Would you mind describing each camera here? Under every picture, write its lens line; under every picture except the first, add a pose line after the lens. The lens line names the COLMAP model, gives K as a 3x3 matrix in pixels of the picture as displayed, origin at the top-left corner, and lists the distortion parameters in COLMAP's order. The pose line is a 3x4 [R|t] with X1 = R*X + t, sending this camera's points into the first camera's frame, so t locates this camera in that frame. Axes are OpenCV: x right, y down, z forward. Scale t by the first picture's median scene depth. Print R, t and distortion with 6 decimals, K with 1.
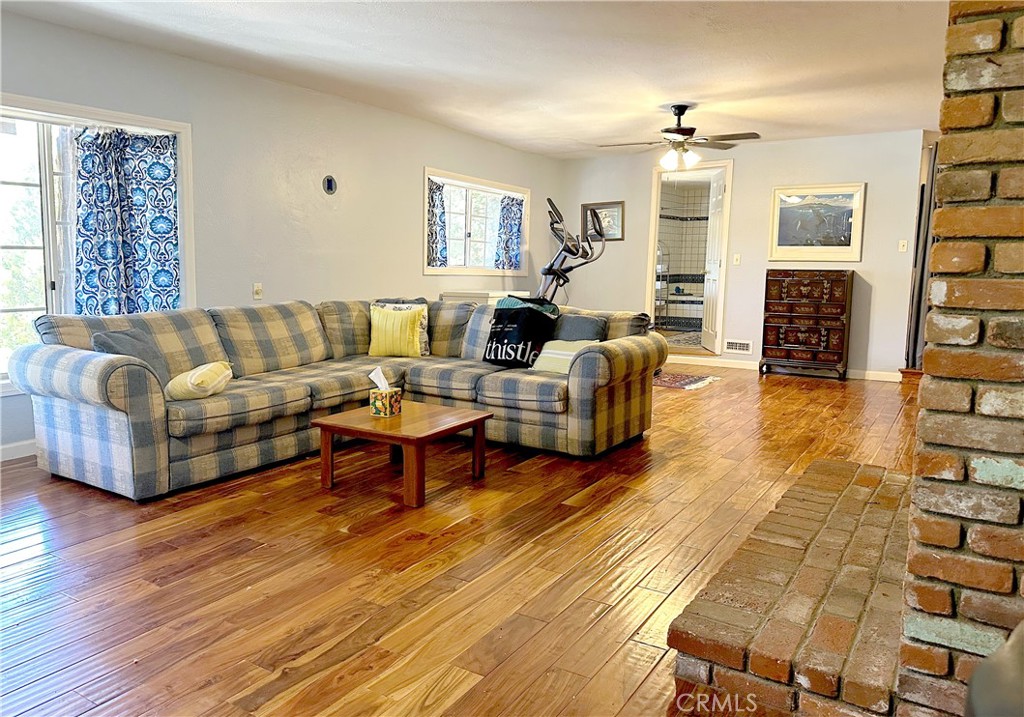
lens RADIAL K [[736.6, 0, 510.5], [0, 736.6, 352.8], [0, 0, 1]] dist [0.034350, 0.000496]
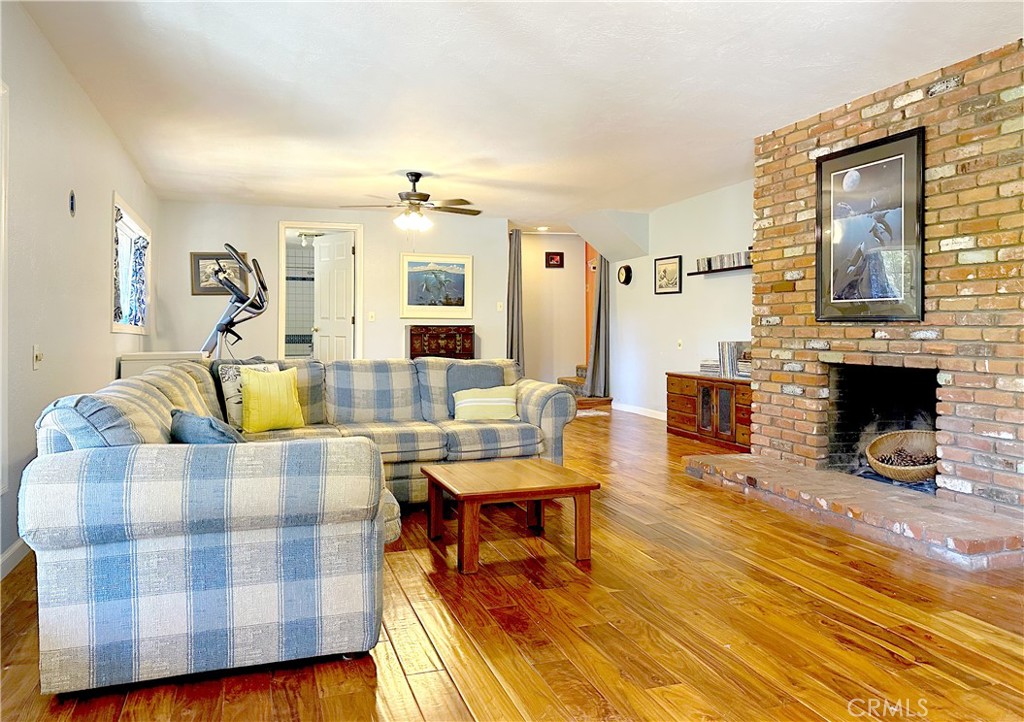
lens RADIAL K [[723.0, 0, 512.3], [0, 723.0, 362.2], [0, 0, 1]] dist [0.008861, -0.003637]
pose [[0.615862, -0.041899, 0.786739, -0.527227], [0.098460, 0.994849, -0.024093, -0.019729], [-0.781678, 0.092301, 0.616815, 0.264273]]
